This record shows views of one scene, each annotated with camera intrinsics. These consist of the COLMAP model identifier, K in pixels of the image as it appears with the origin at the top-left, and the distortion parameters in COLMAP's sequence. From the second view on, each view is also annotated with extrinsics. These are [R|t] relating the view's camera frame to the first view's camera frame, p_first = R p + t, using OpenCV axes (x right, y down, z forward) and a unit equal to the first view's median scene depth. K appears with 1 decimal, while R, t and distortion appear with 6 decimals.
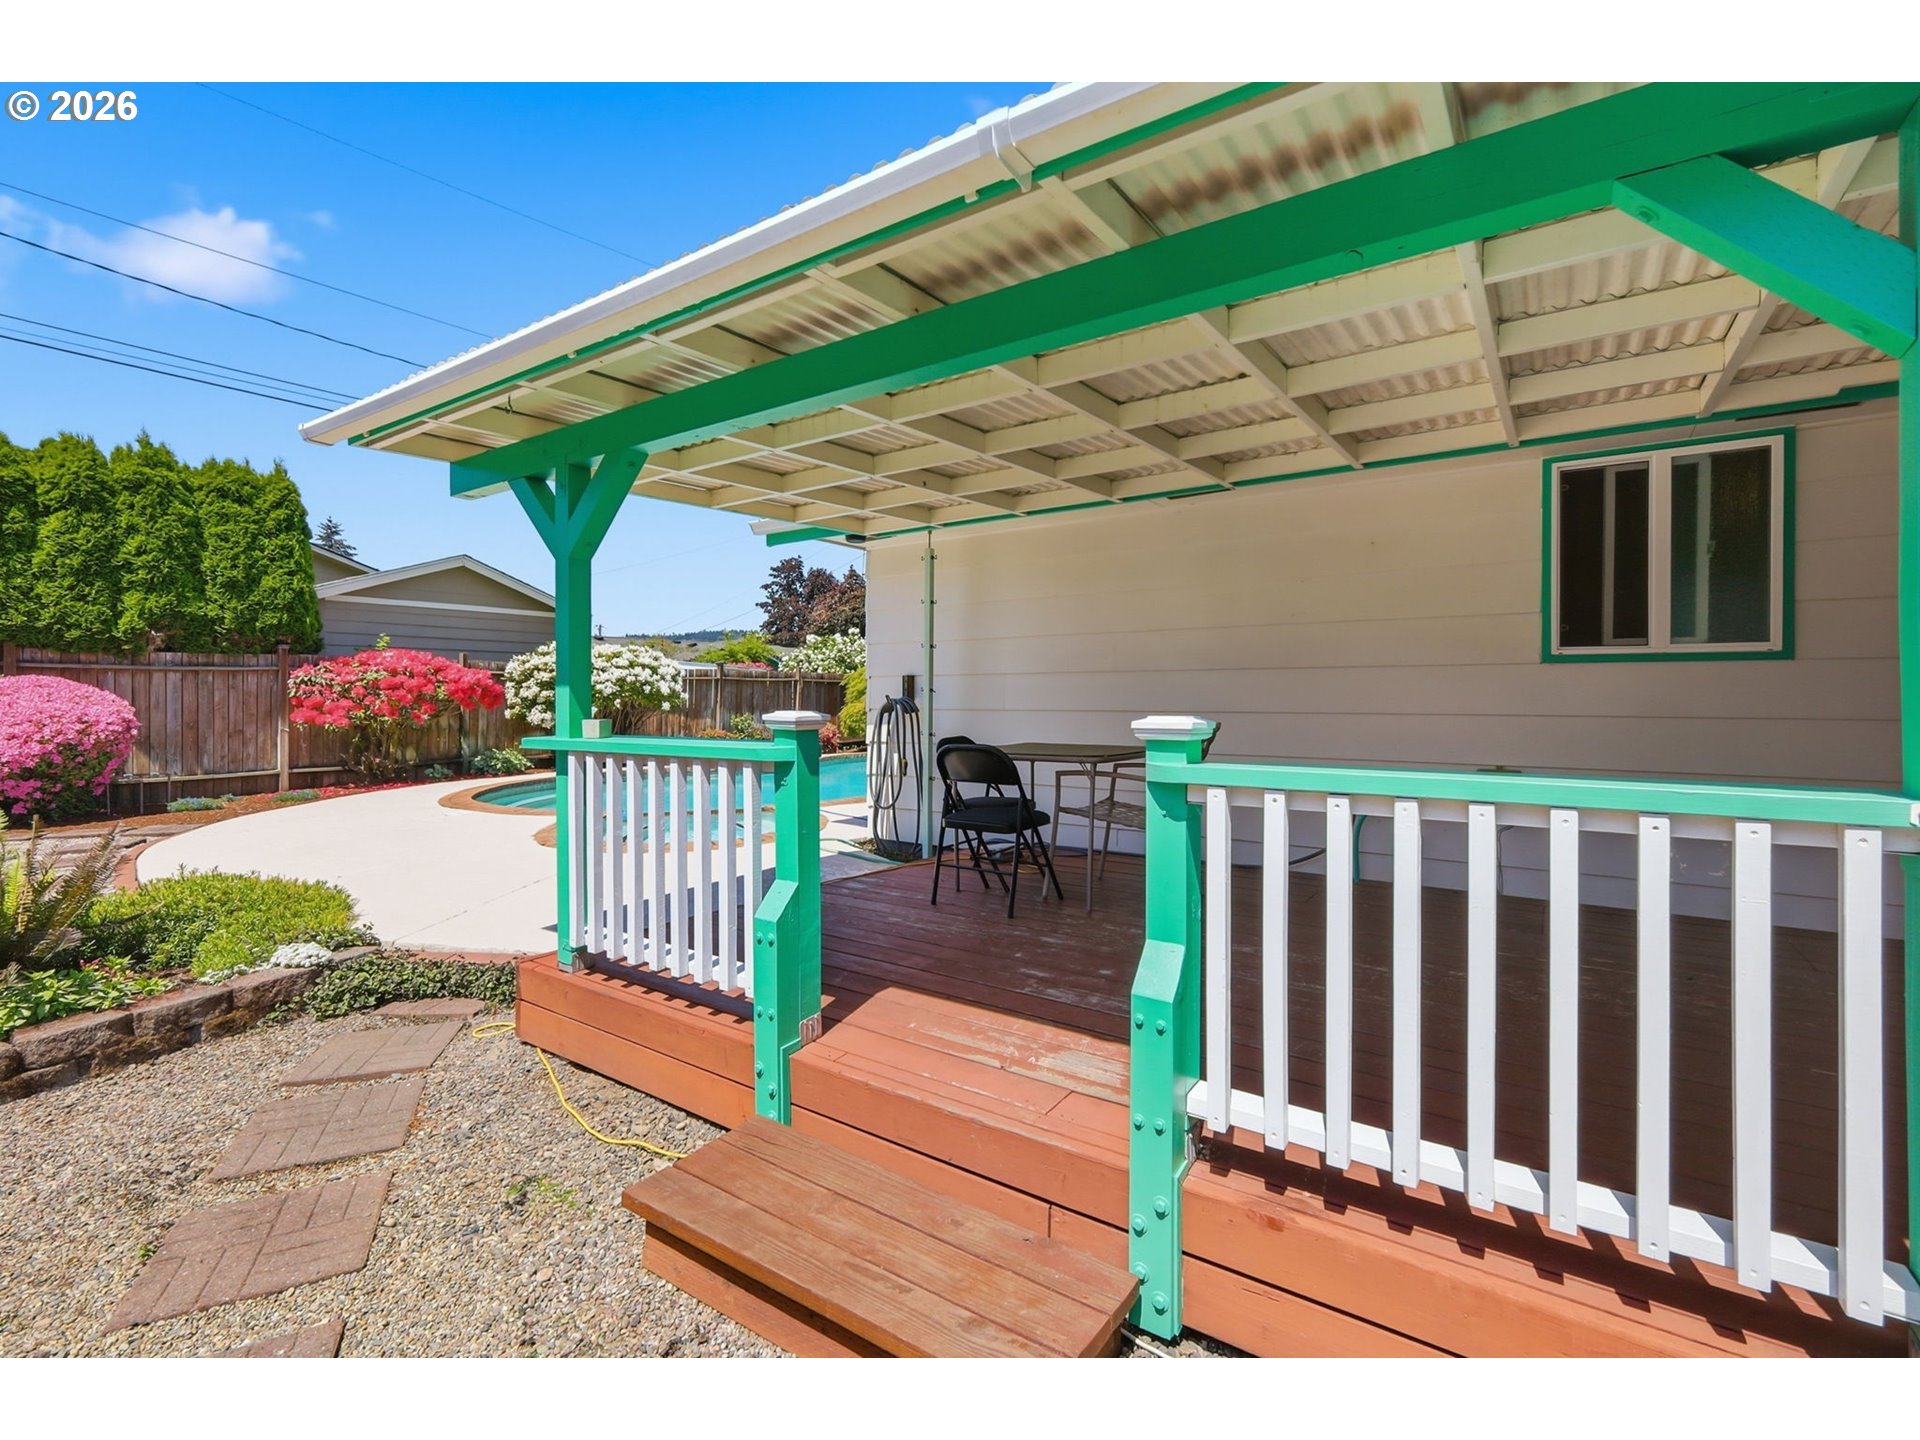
lens RADIAL K [[863.8, 0, 959.9], [0, 863.8, 692.2], [0, 0, 1]] dist [0.004803, -0.000304]
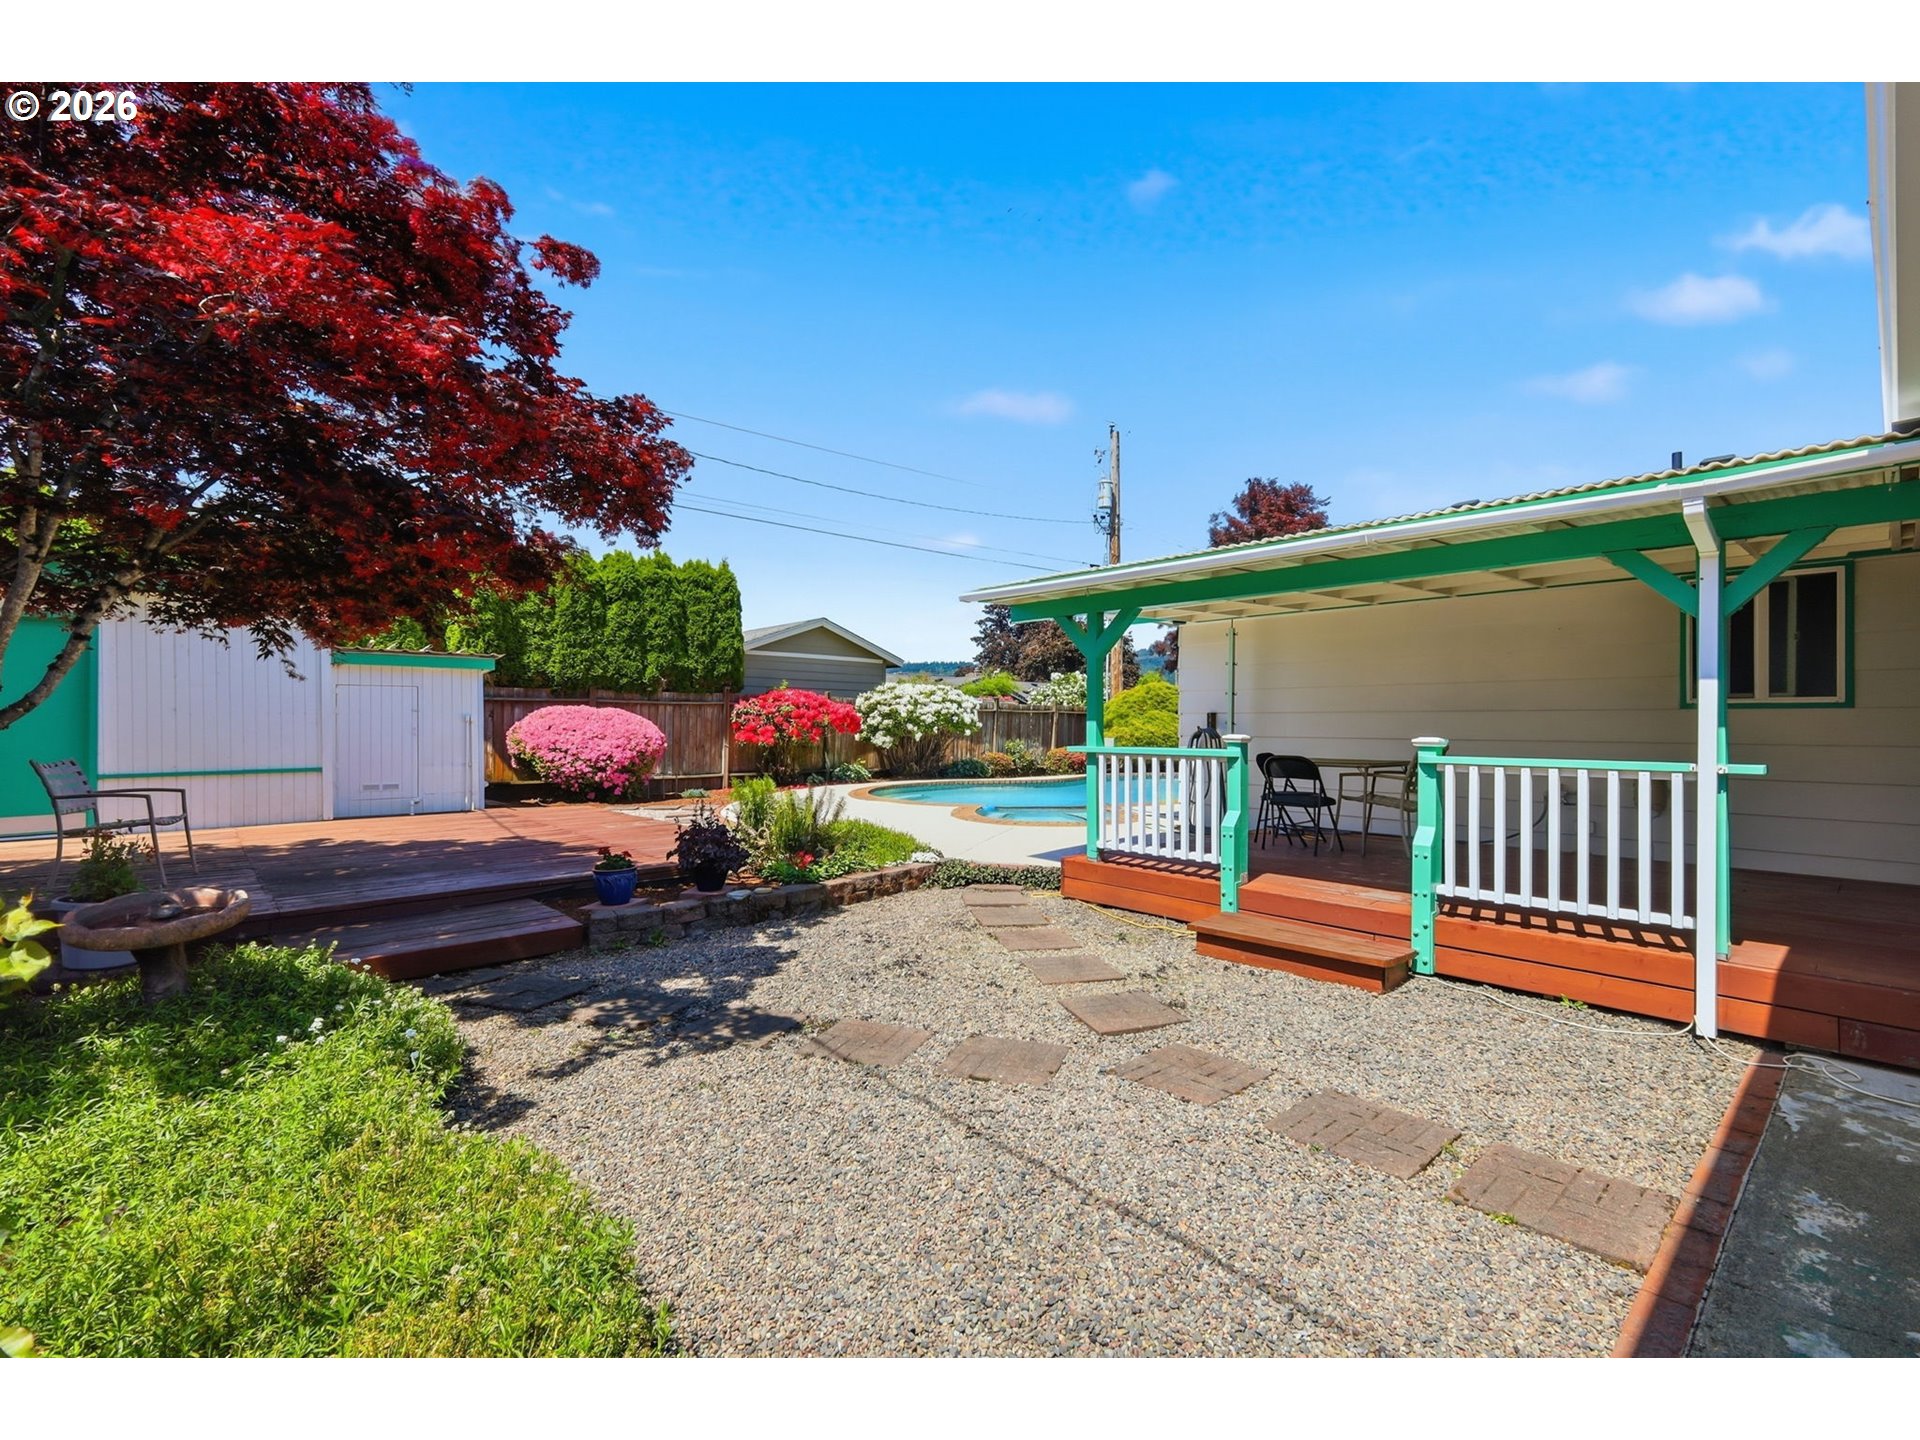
lens RADIAL K [[852.0, 0, 952.4], [0, 852.0, 709.0], [0, 0, 1]] dist [0.011243, 0.000140]
pose [[0.971863, 0.006436, -0.235457, -0.097558], [-0.010019, 0.999851, -0.014023, -0.001445], [0.235332, 0.015988, 0.971783, -0.328576]]
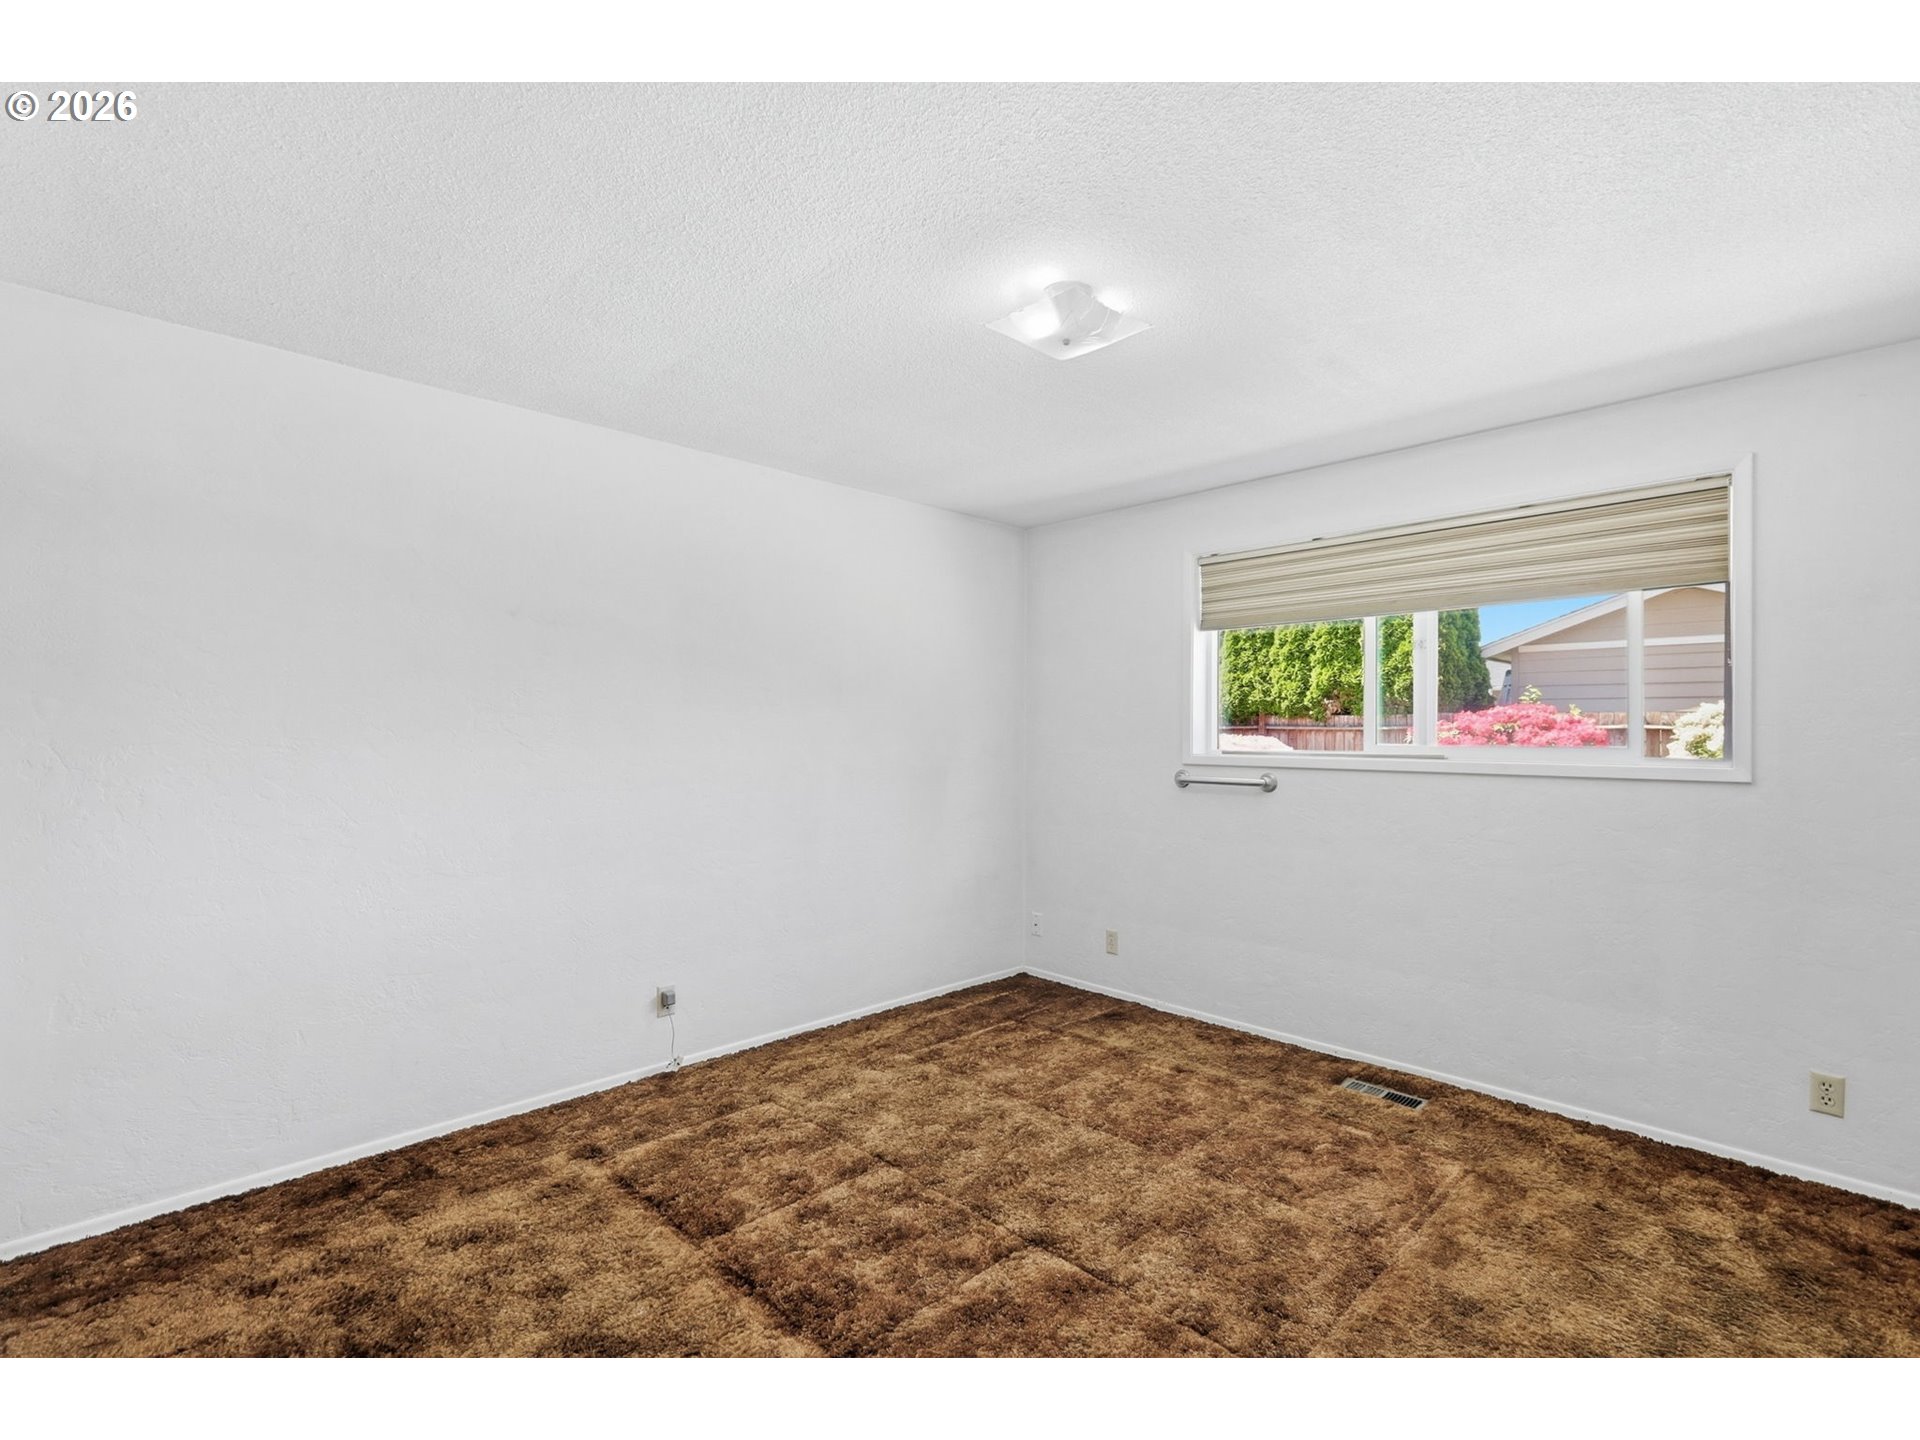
lens RADIAL K [[865.1, 0, 961.0], [0, 865.1, 720.9], [0, 0, 1]] dist [-0.000545, 0.000009]
pose [[-0.183042, -0.011944, -0.983033, 0.386408], [-0.007068, 0.999916, -0.010833, -0.023333], [0.983080, 0.004965, -0.183111, 0.742300]]
